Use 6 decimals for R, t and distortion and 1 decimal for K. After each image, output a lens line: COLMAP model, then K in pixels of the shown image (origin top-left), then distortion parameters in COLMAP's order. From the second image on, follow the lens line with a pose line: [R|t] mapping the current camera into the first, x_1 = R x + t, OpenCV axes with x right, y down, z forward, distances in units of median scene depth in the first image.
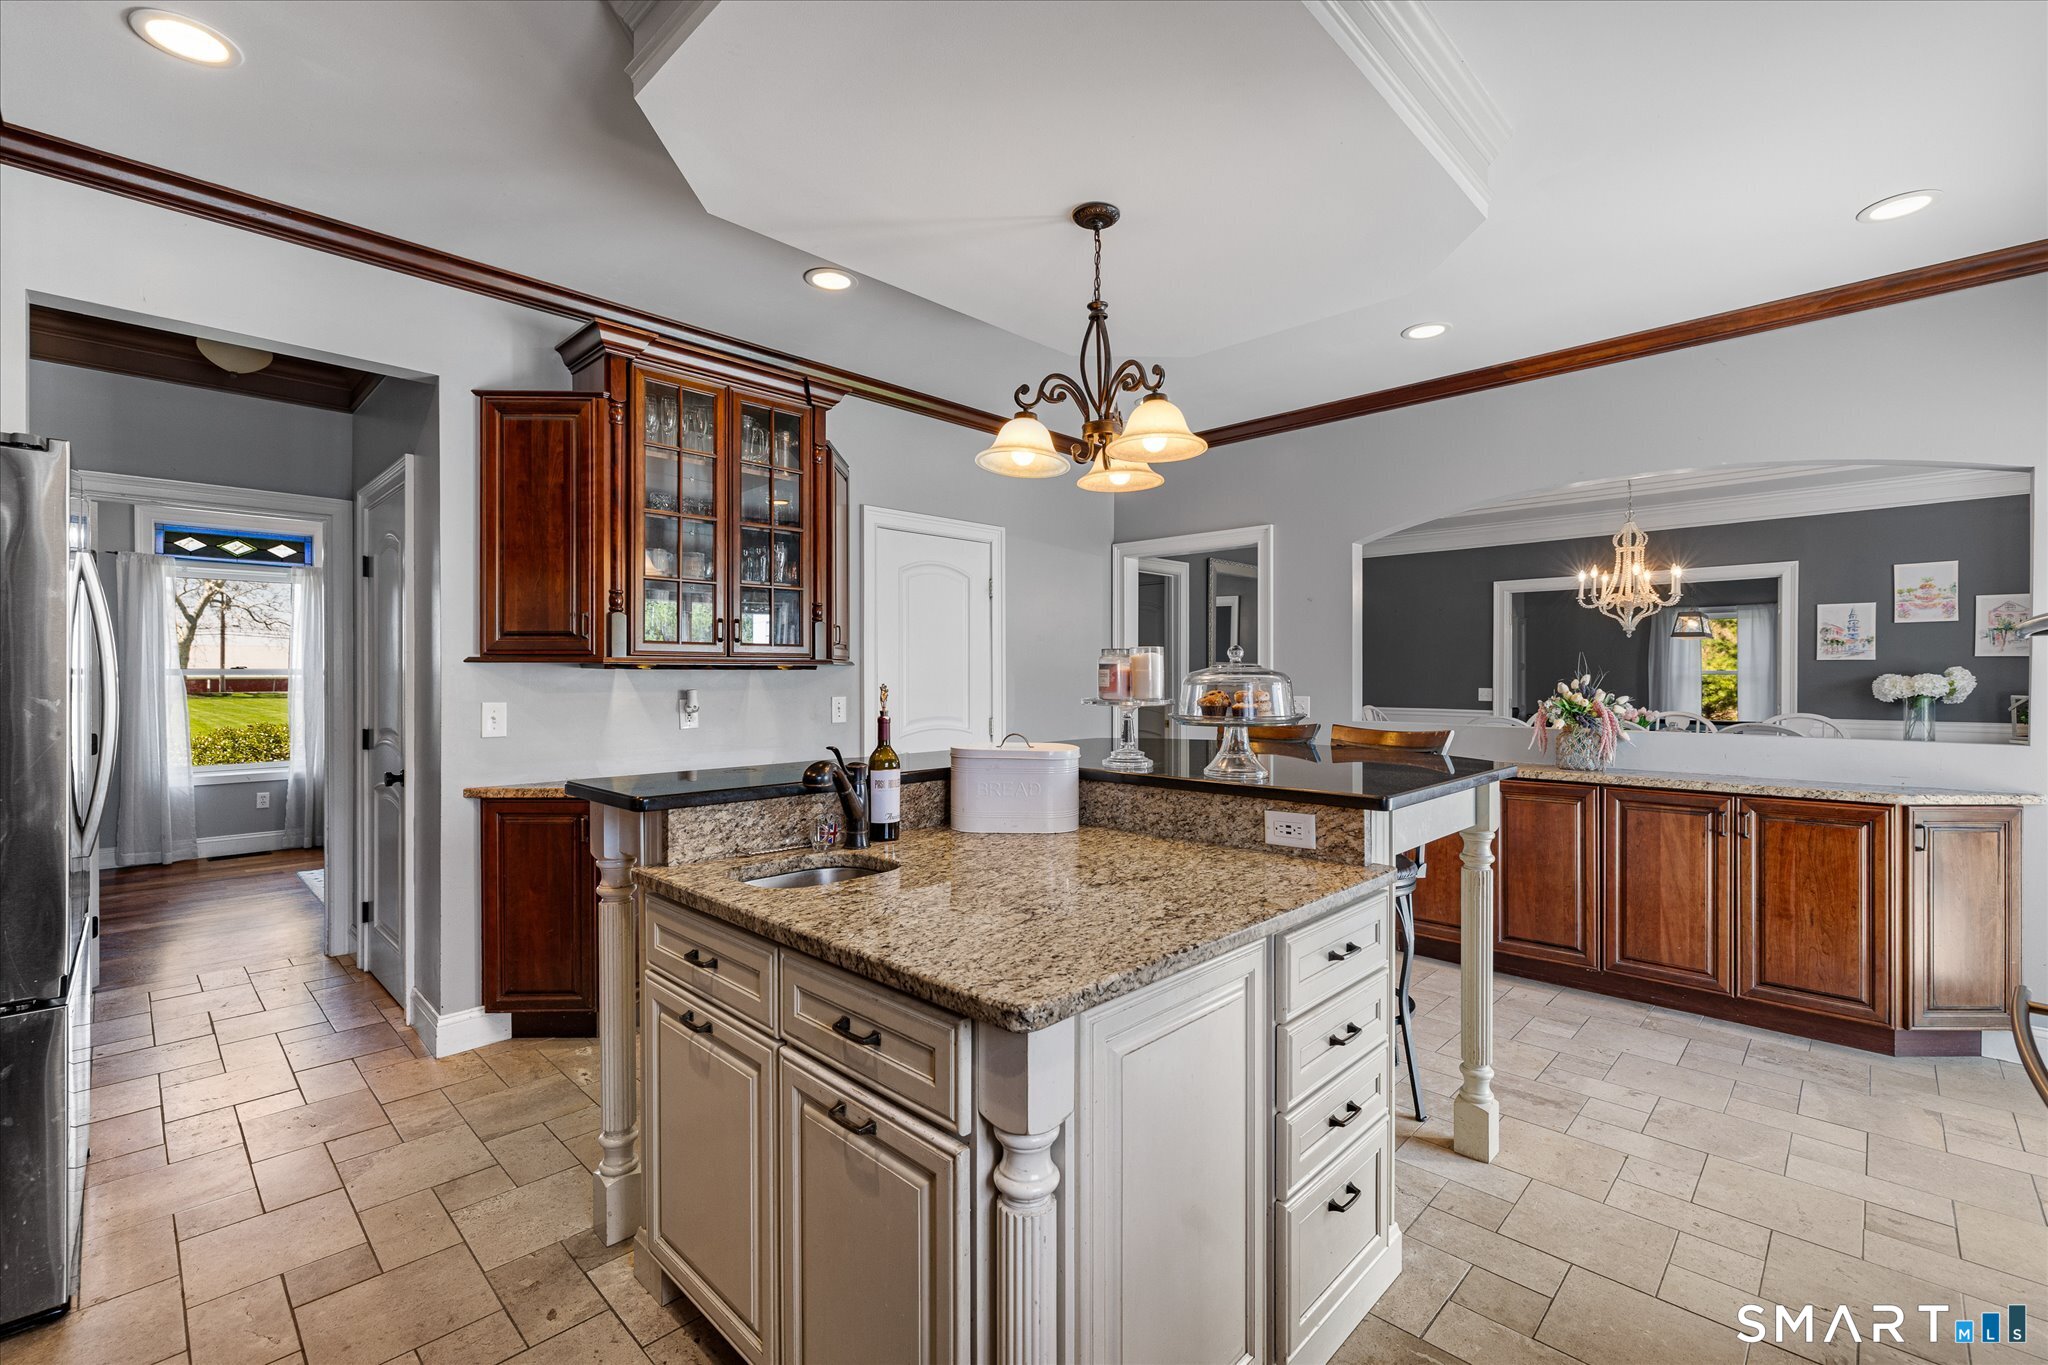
lens RADIAL K [[890.2, 0, 1021.2], [0, 890.2, 685.7], [0, 0, 1]] dist [-0.000290, 0.001302]
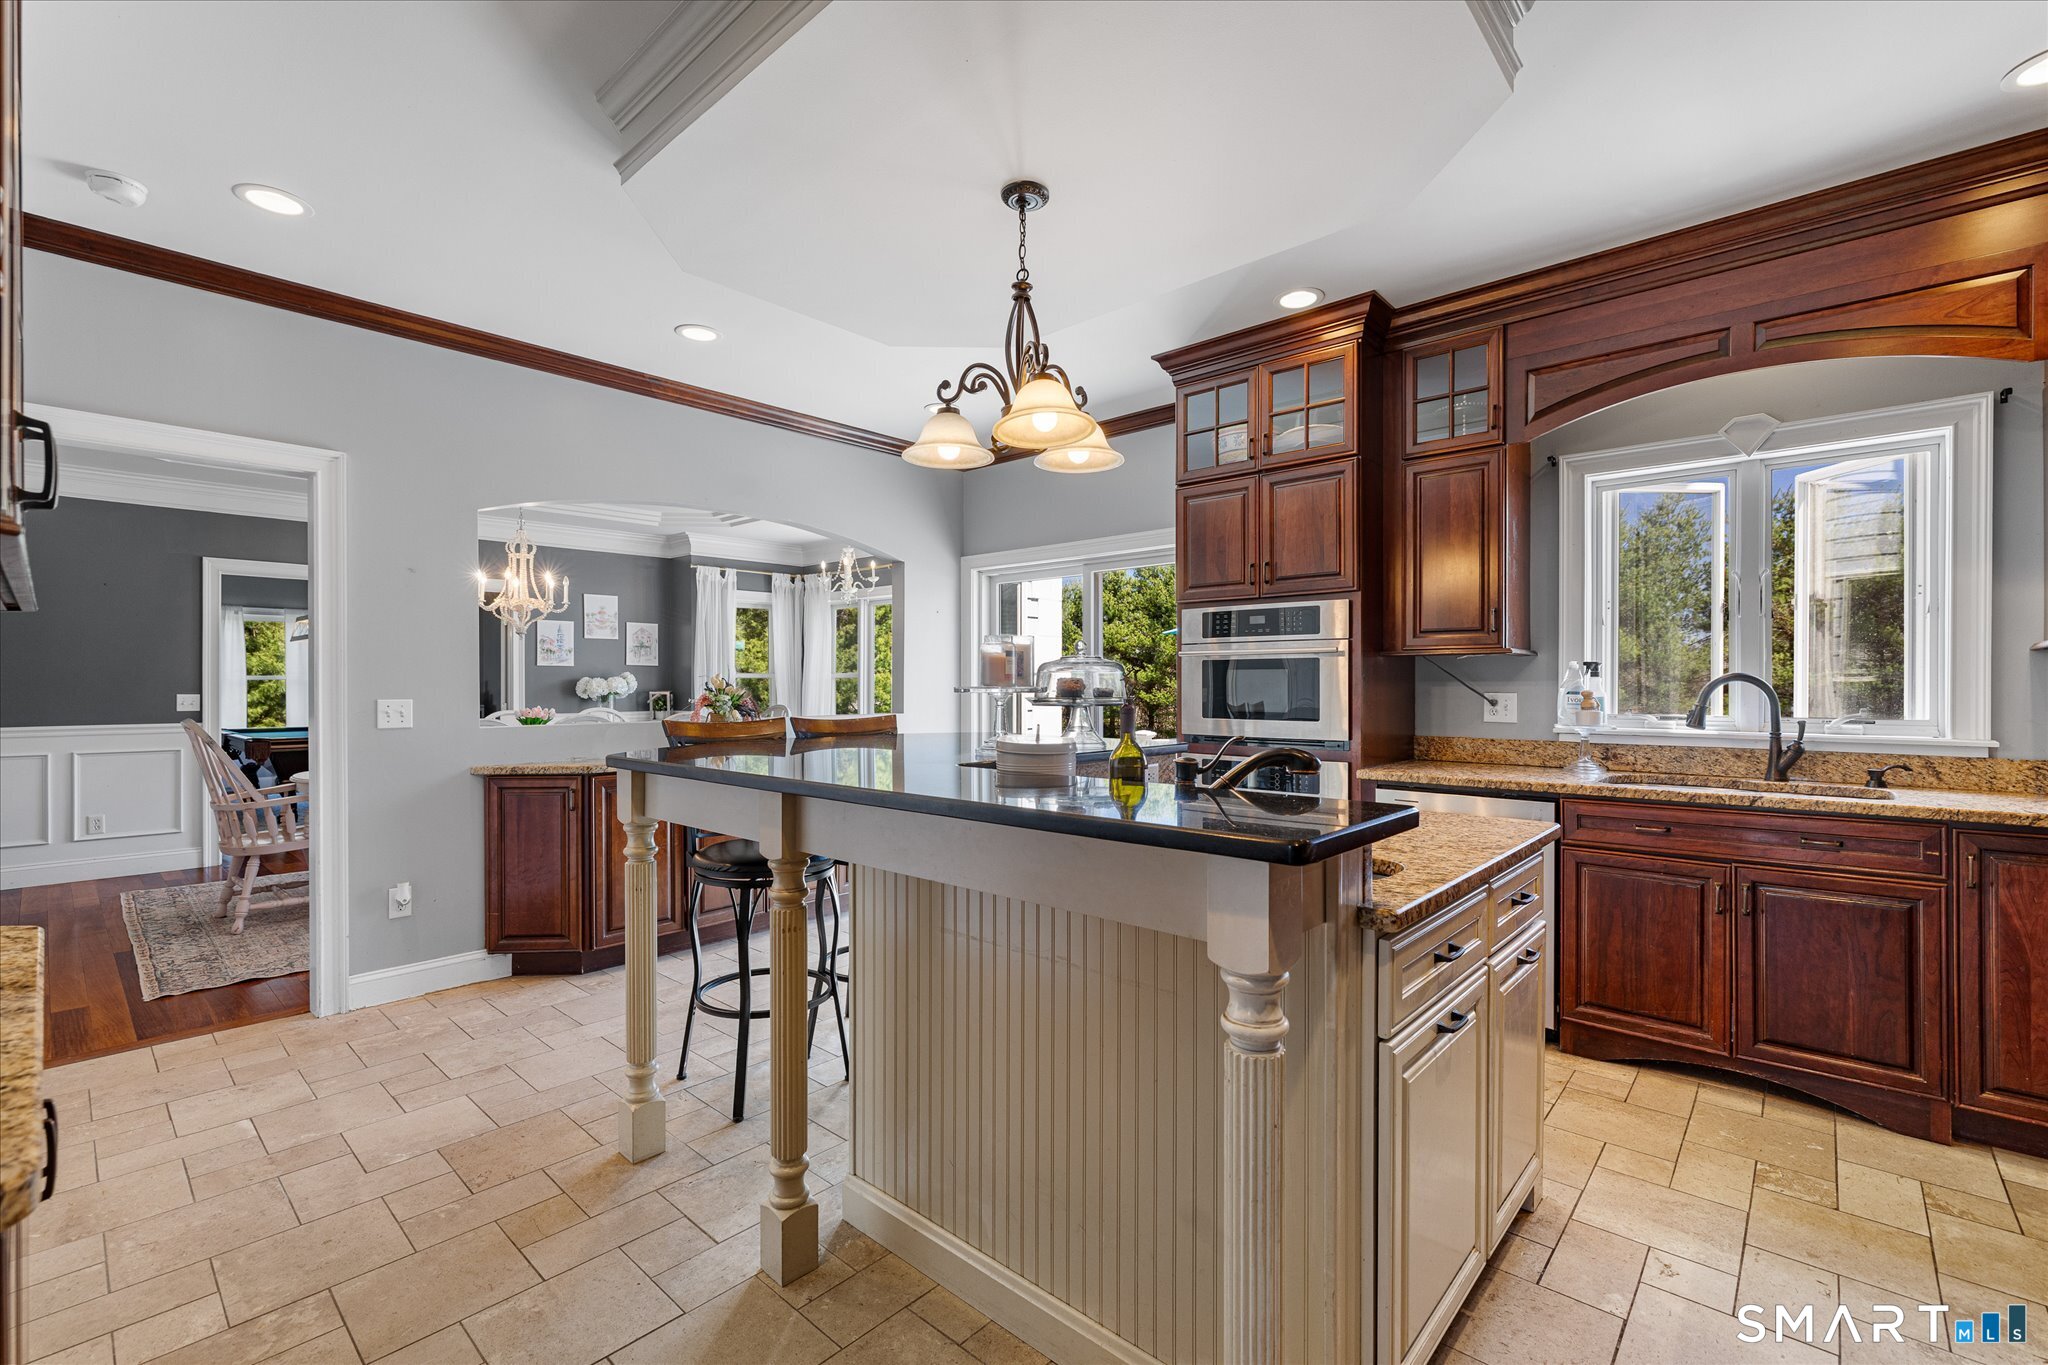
lens RADIAL K [[890.2, 0, 1021.2], [0, 890.2, 685.7], [0, 0, 1]] dist [-0.000290, 0.001302]
pose [[-0.033770, -0.003870, 0.999422, -0.363835], [0.012973, 0.999907, 0.004310, 0.002034], [-0.999345, 0.013111, -0.033716, 0.425185]]
